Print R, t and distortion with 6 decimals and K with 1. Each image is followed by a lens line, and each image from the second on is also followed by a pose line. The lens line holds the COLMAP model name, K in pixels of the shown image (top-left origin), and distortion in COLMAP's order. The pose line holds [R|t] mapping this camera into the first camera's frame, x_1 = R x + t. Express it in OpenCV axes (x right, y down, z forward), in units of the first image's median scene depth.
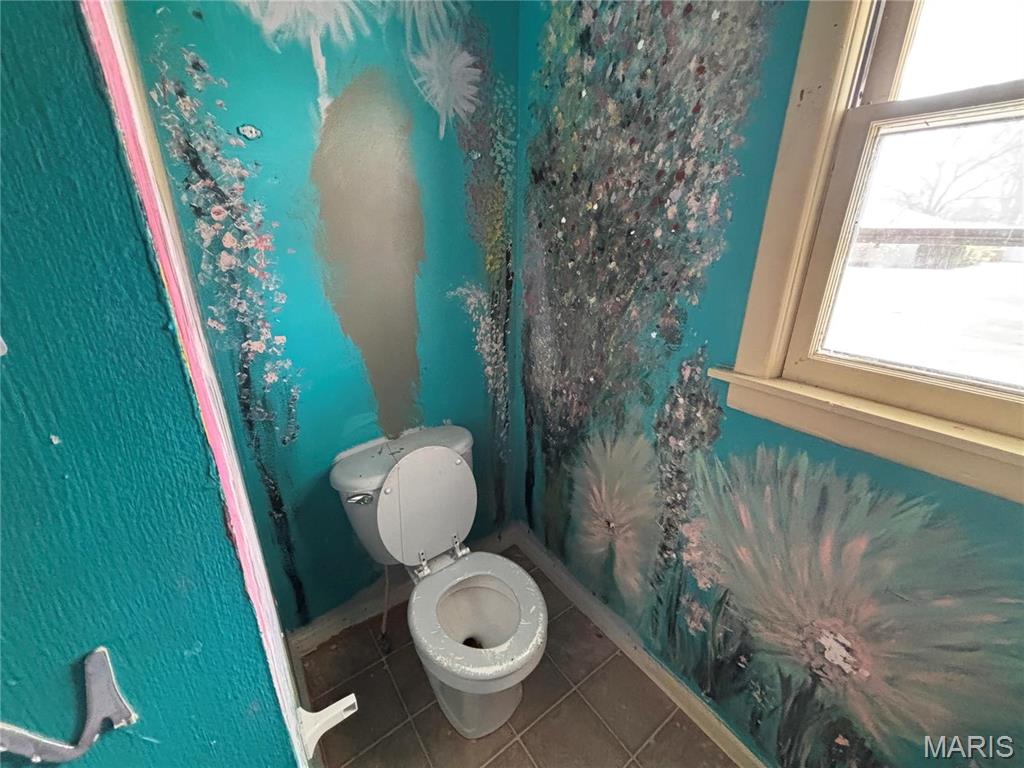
lens RADIAL K [[411.4, 0, 512.0], [0, 411.4, 384.0], [0, 0, 1]] dist [0.001375, 0.000093]
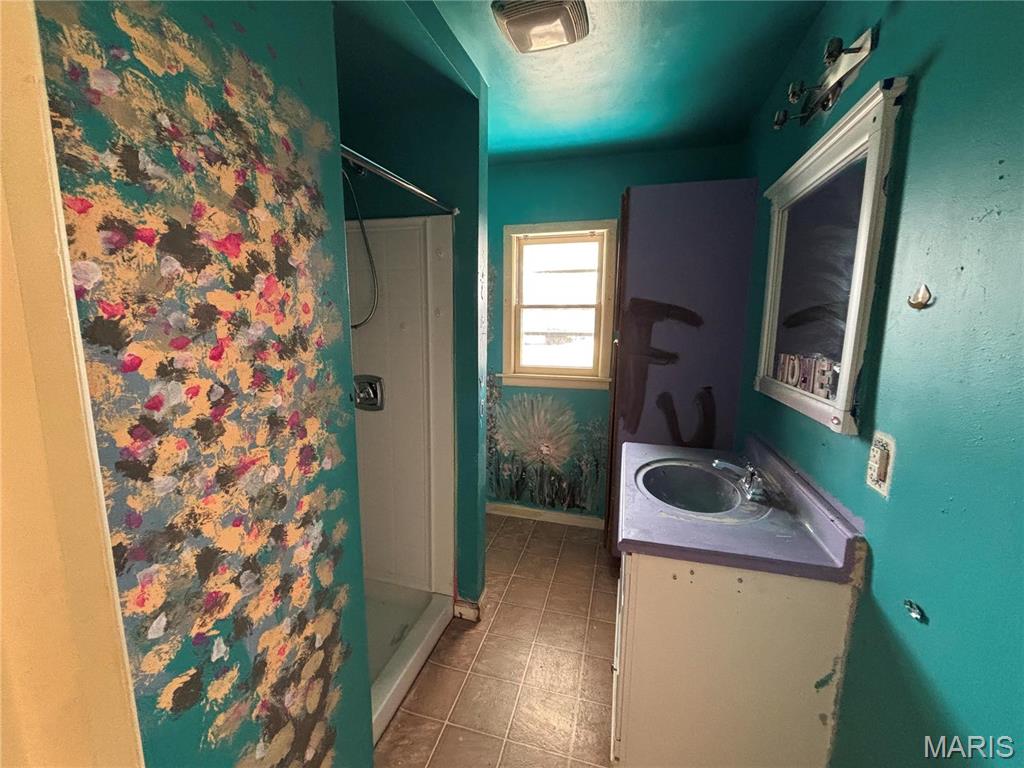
lens RADIAL K [[411.4, 0, 512.0], [0, 411.4, 384.0], [0, 0, 1]] dist [0.001375, 0.000093]
pose [[0.785612, -0.086468, 0.612648, -1.379110], [0.214348, 0.966903, -0.138396, 0.510039], [-0.580404, 0.240045, 0.778145, -1.524966]]
